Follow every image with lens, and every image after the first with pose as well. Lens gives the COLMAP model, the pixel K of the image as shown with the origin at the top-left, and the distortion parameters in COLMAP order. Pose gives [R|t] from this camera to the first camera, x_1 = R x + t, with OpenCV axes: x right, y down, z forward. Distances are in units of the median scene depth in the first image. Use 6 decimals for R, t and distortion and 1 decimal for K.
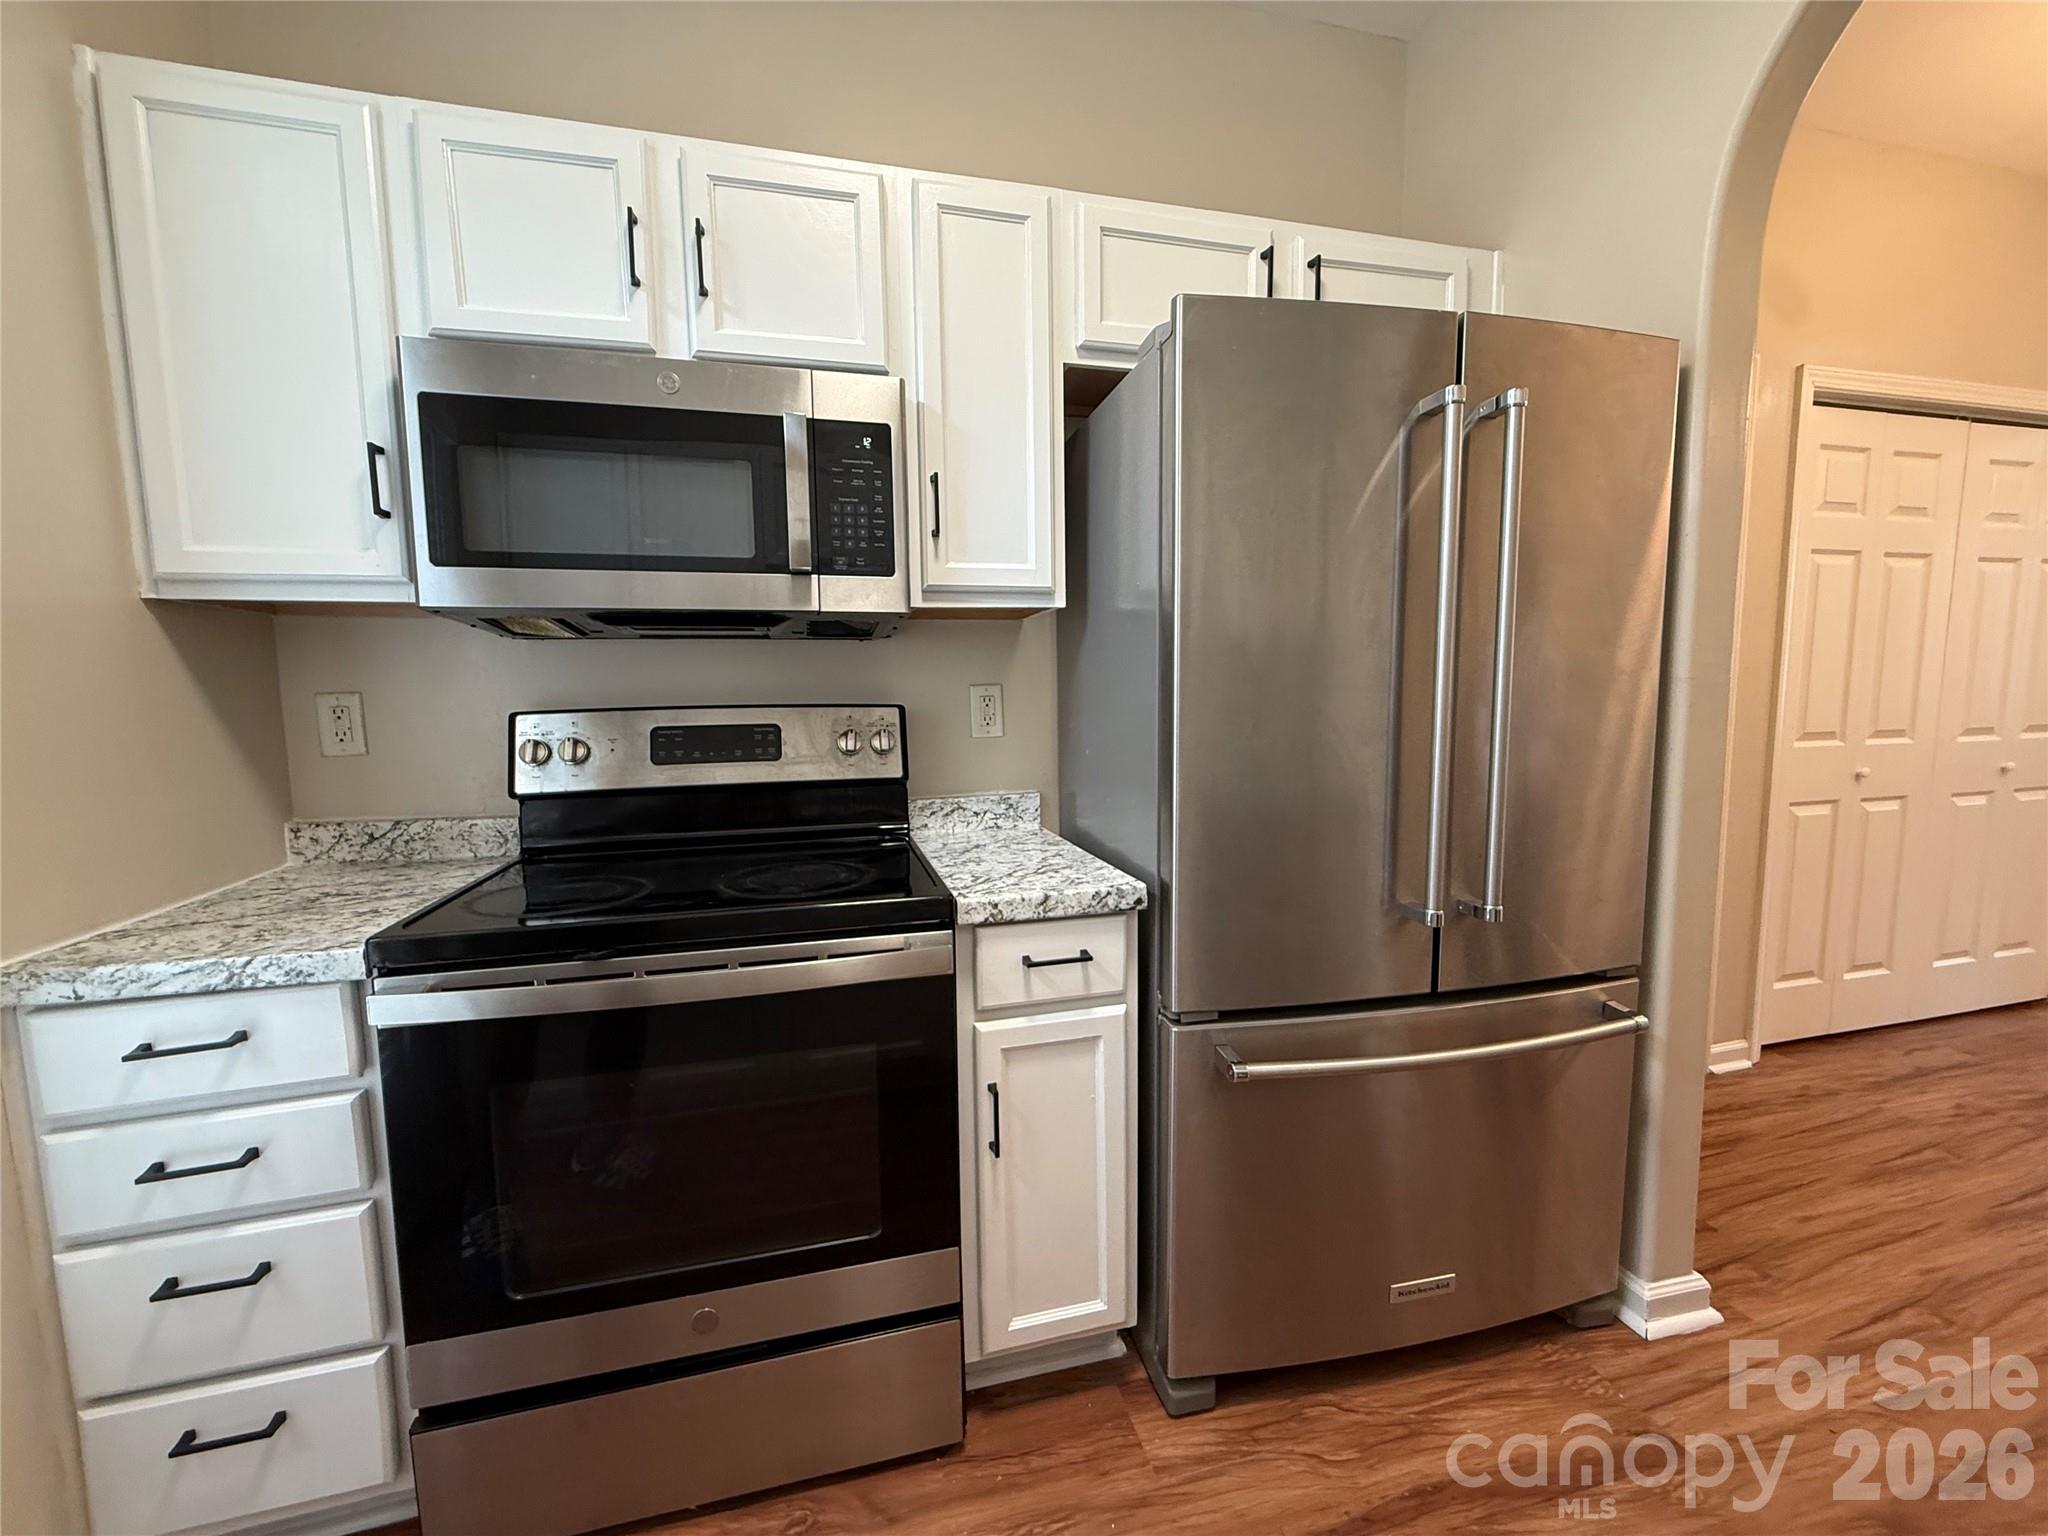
lens RADIAL K [[819.0, 0, 1018.9], [0, 819.0, 770.8], [0, 0, 1]] dist [-0.000095, -0.000260]
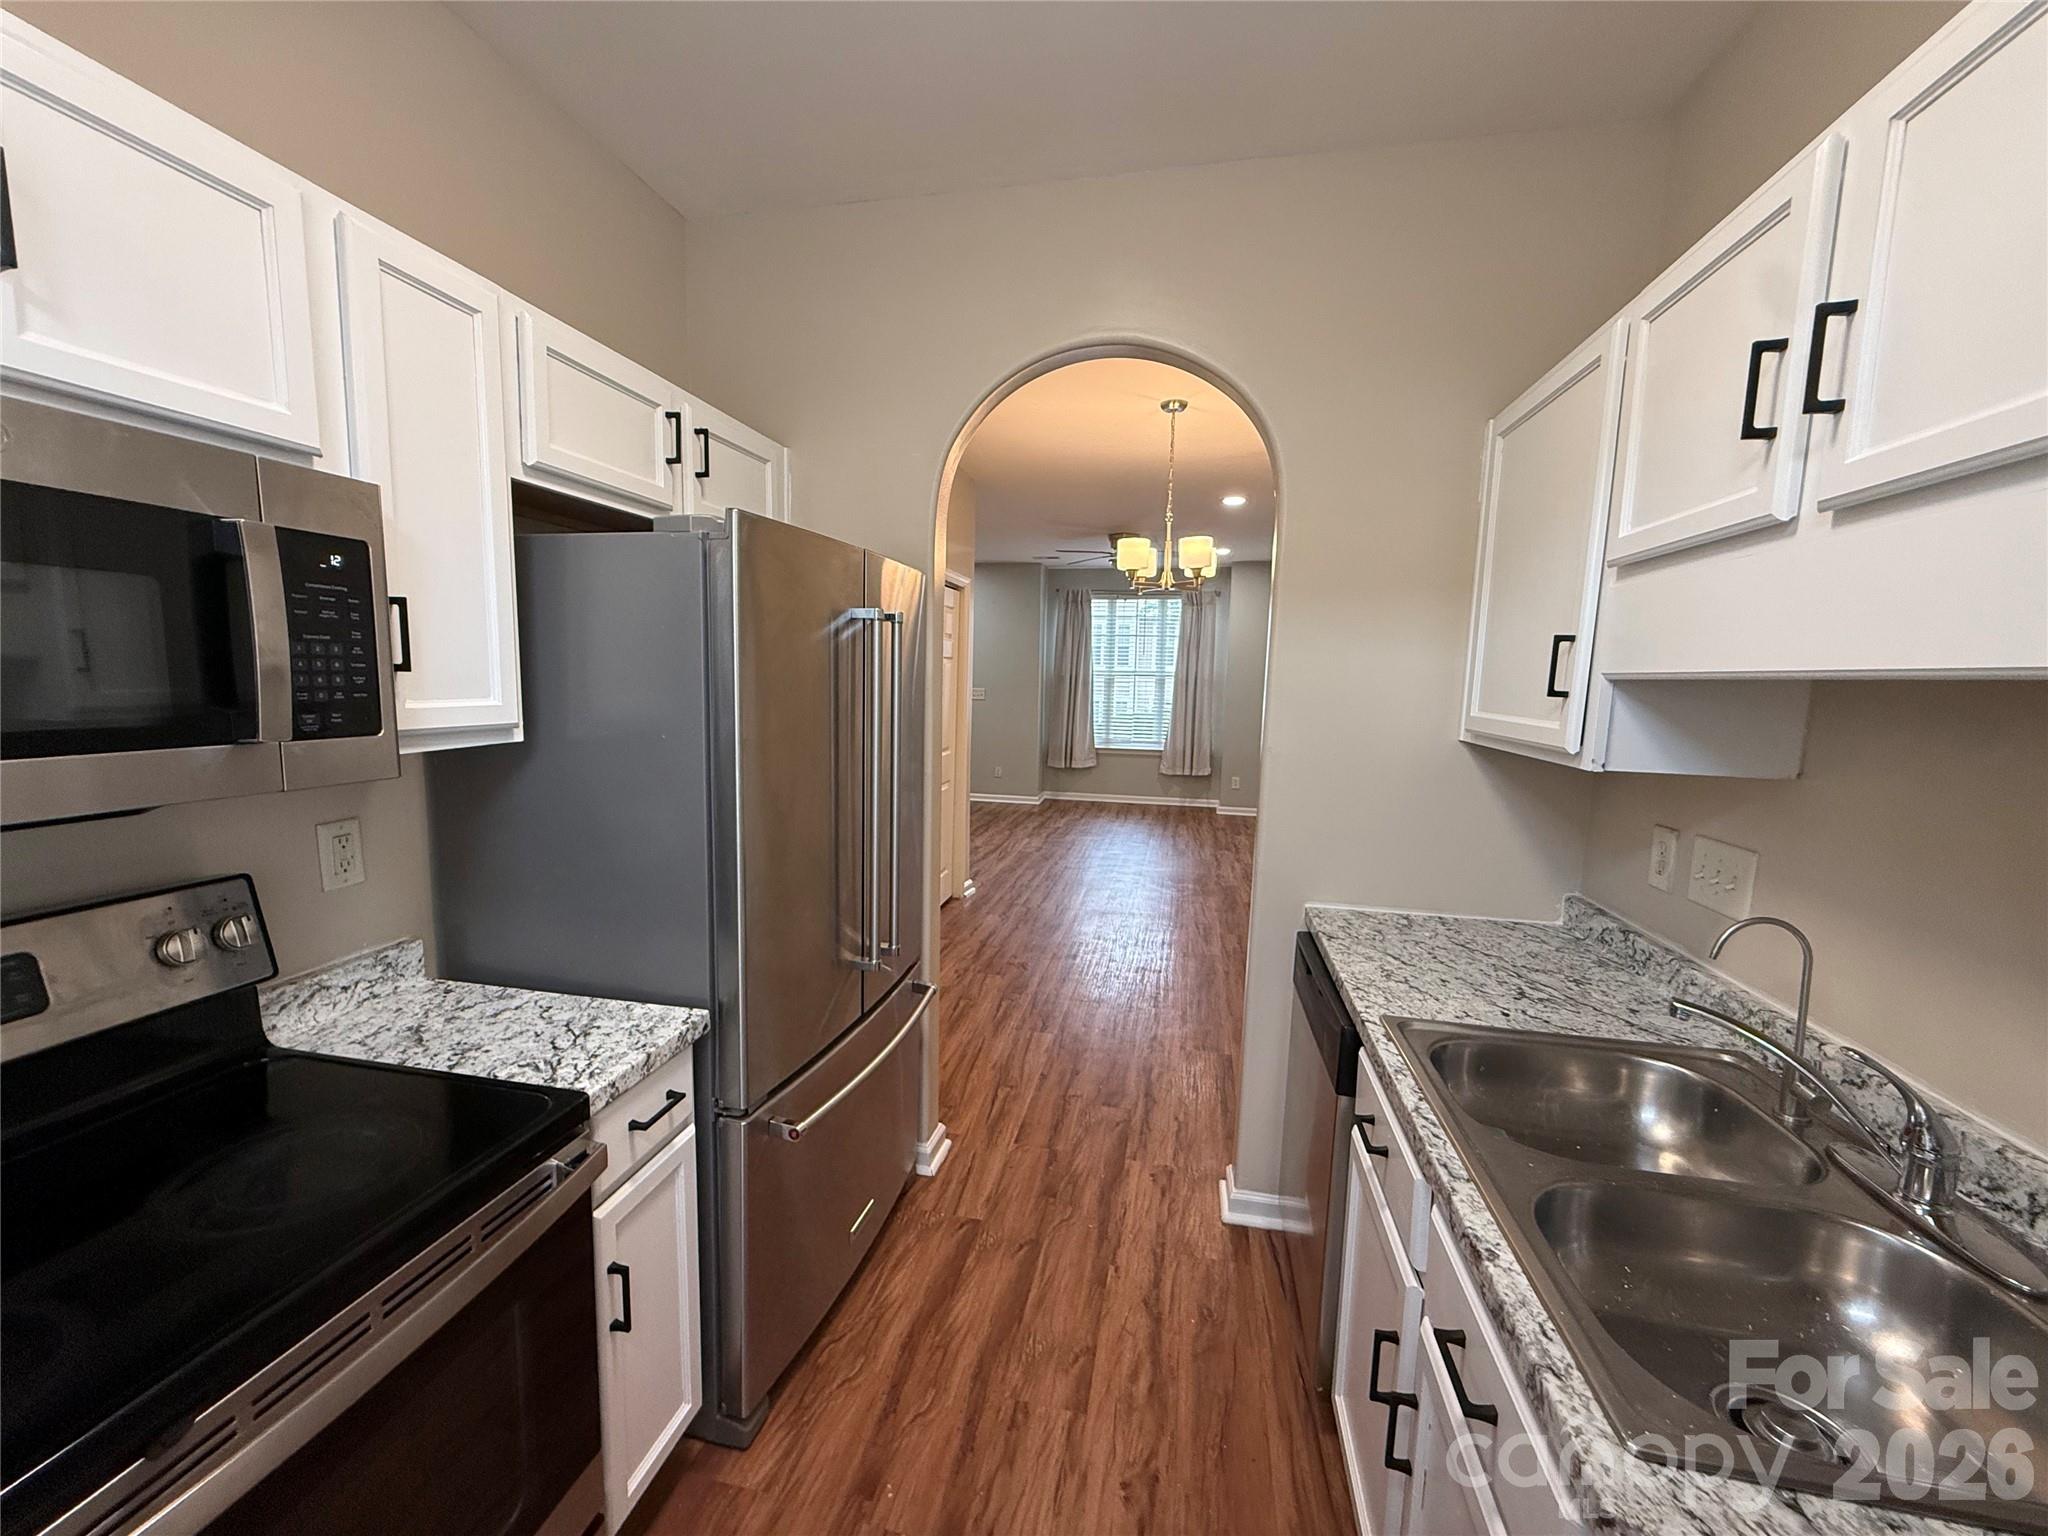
lens RADIAL K [[819.0, 0, 1017.1], [0, 819.0, 772.3], [0, 0, 1]] dist [-0.000095, -0.000260]
pose [[0.445819, -0.084623, 0.891114, -0.584773], [0.060912, 0.996082, 0.064117, -0.215128], [-0.893048, 0.025695, 0.449227, 0.107206]]
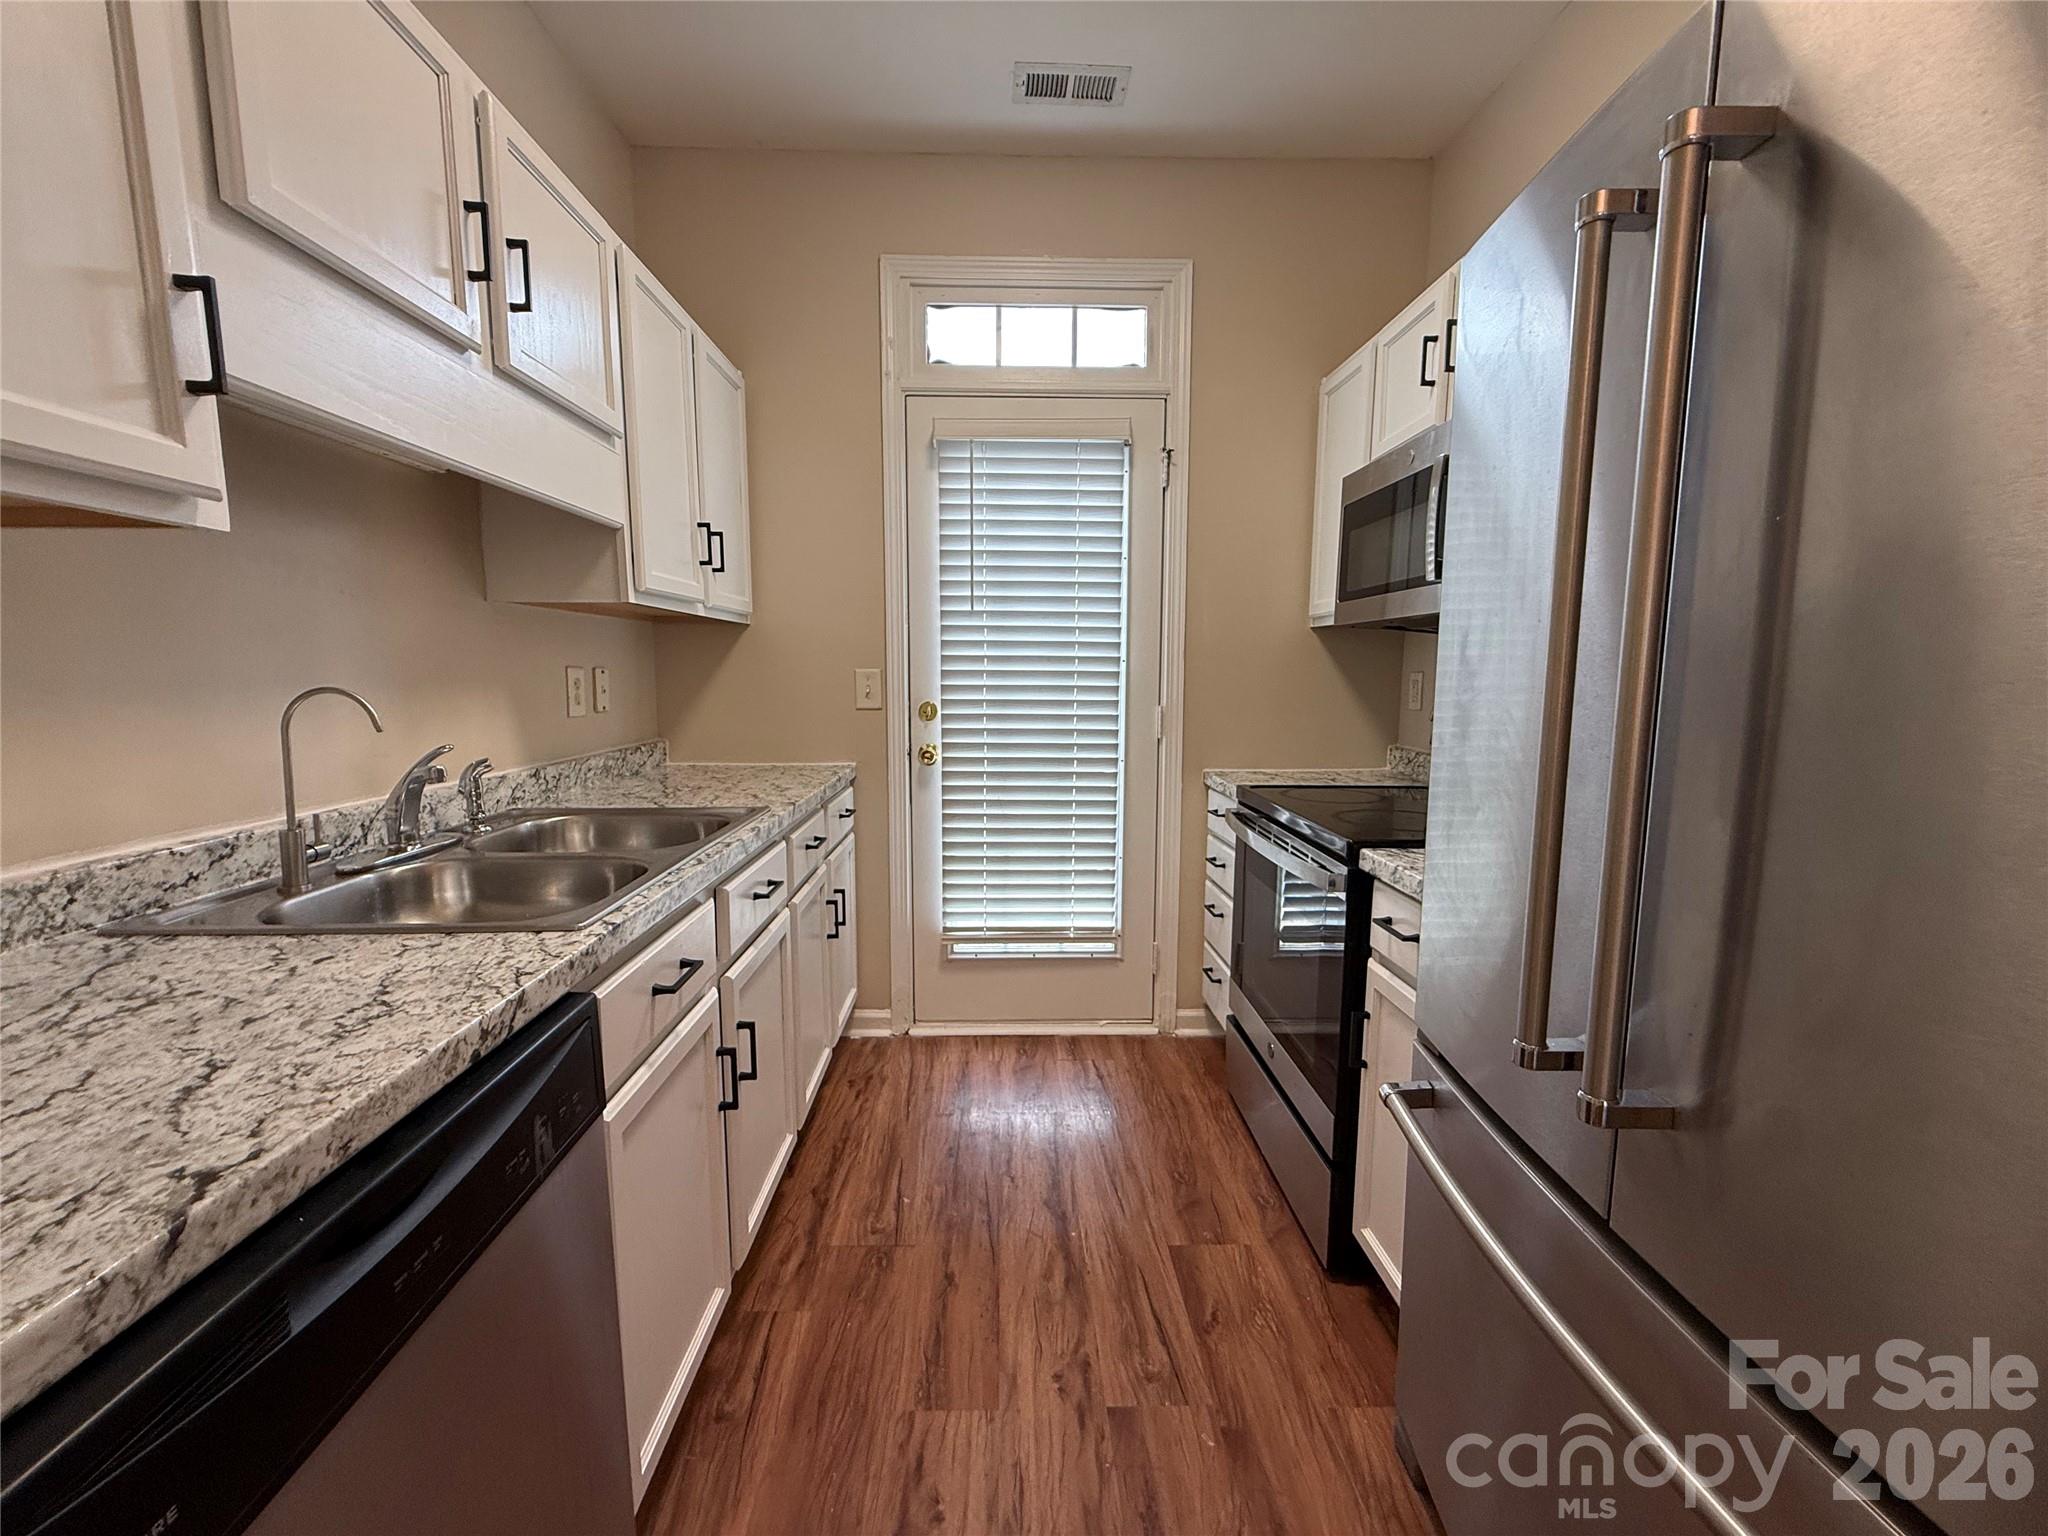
lens RADIAL K [[819.0, 0, 1023.8], [0, 819.0, 768.7], [0, 0, 1]] dist [-0.000095, -0.000260]
pose [[-0.220567, 0.128915, -0.966815, 1.085793], [-0.097089, 0.983402, 0.153276, -0.089080], [0.970528, 0.127675, -0.204389, 0.658487]]
